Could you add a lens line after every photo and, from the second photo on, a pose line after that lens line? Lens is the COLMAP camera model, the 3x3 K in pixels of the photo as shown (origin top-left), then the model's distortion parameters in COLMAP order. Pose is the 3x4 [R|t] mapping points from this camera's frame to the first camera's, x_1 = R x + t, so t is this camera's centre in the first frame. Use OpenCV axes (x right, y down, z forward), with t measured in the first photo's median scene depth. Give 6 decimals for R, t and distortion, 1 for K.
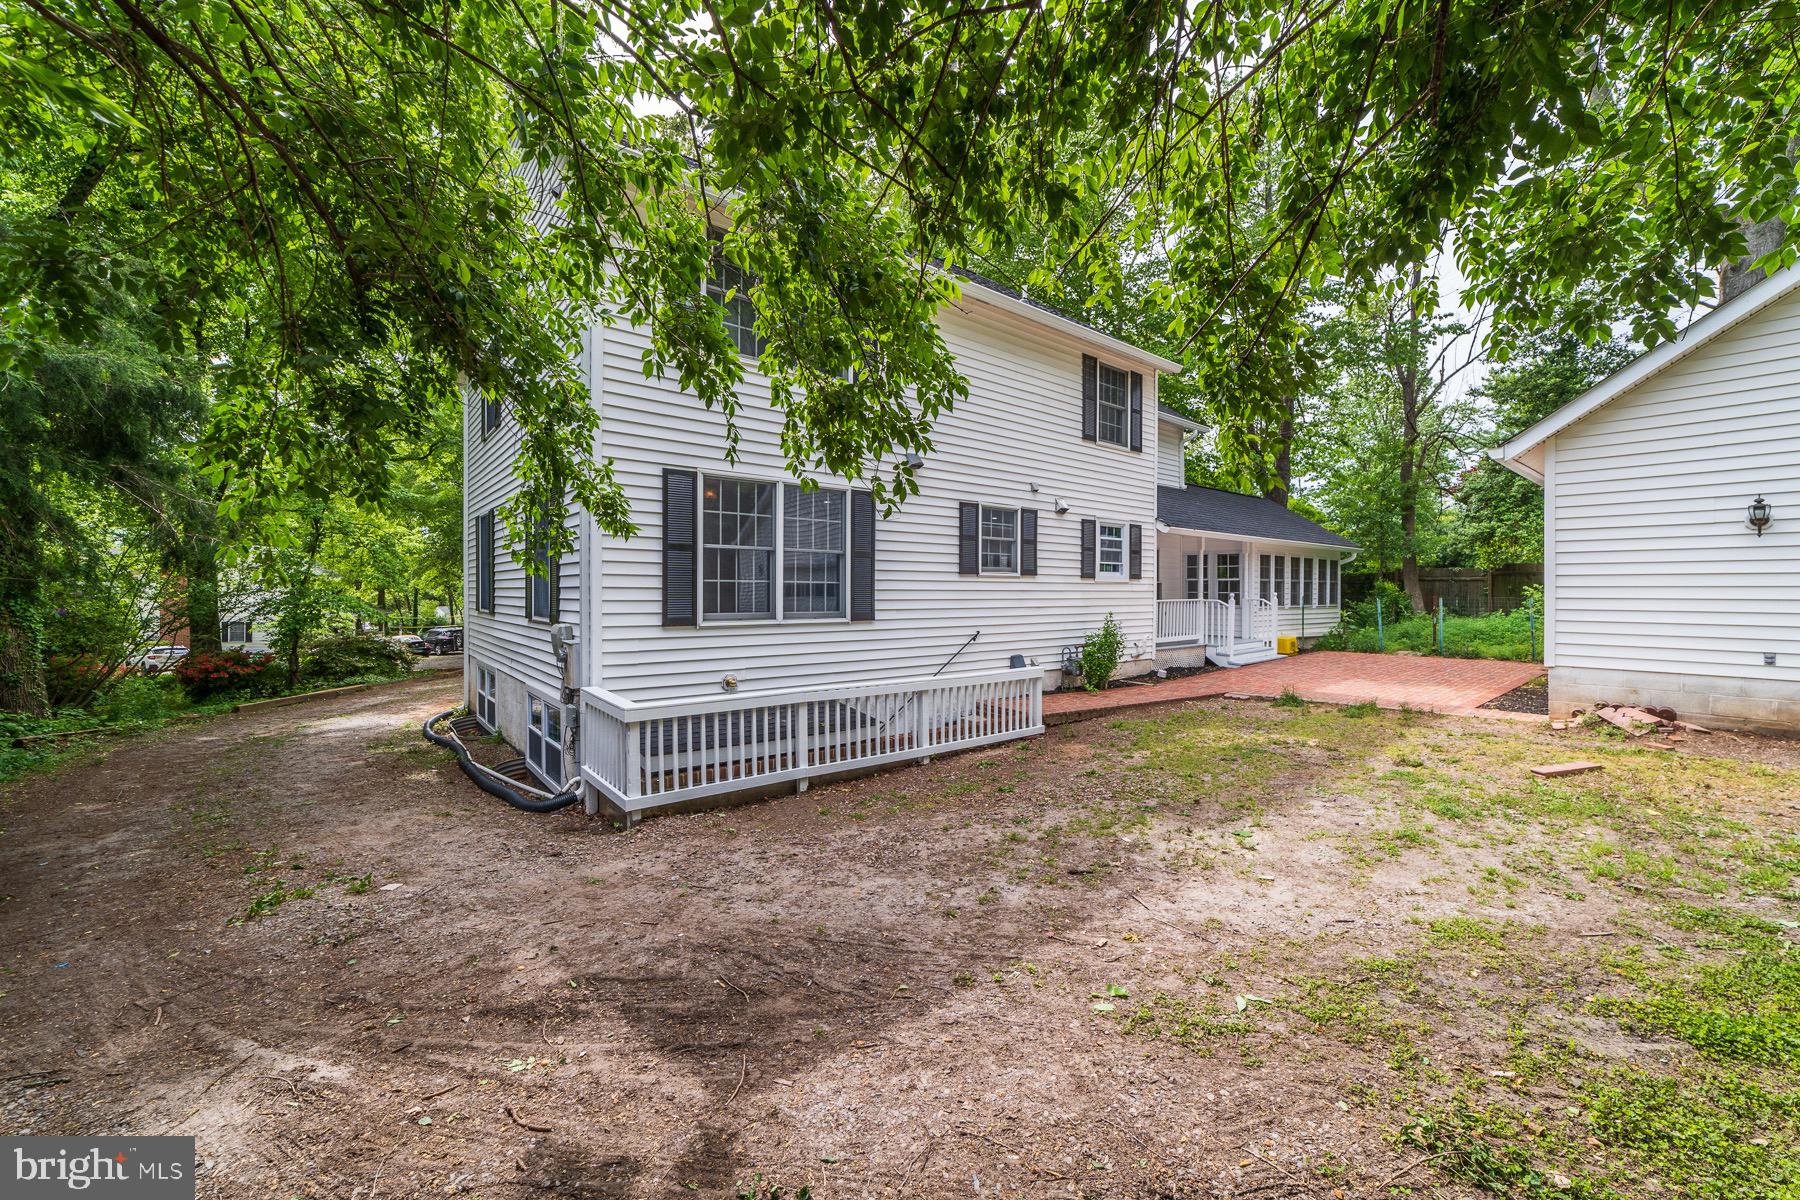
lens RADIAL K [[704.9, 0, 908.2], [0, 704.9, 593.1], [0, 0, 1]] dist [-0.012277, 0.000176]
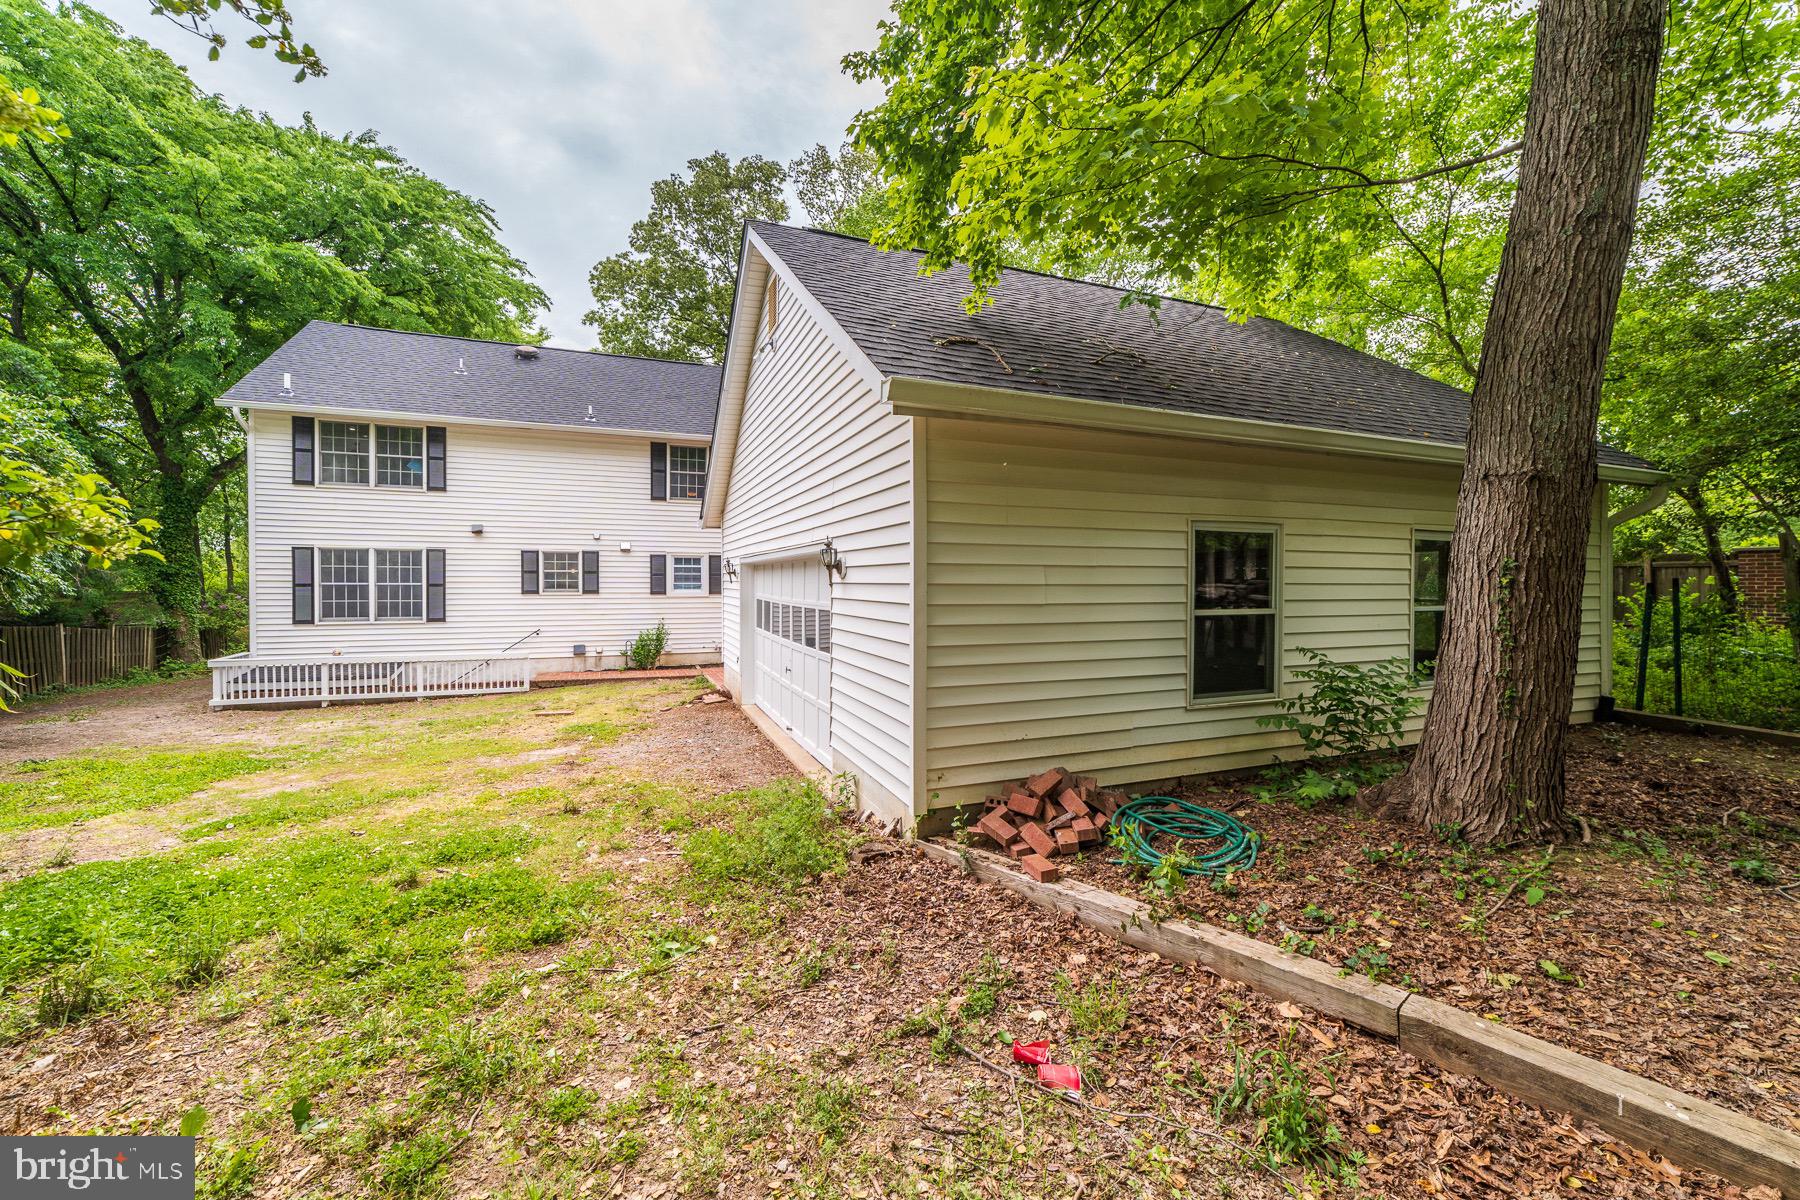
lens RADIAL K [[704.9, 0, 901.1], [0, 704.9, 589.6], [0, 0, 1]] dist [-0.012277, 0.000176]
pose [[0.953084, 0.009774, -0.302547, 1.927601], [-0.004764, 0.999839, 0.017293, -0.096603], [0.302667, -0.015041, 0.952978, -0.400353]]
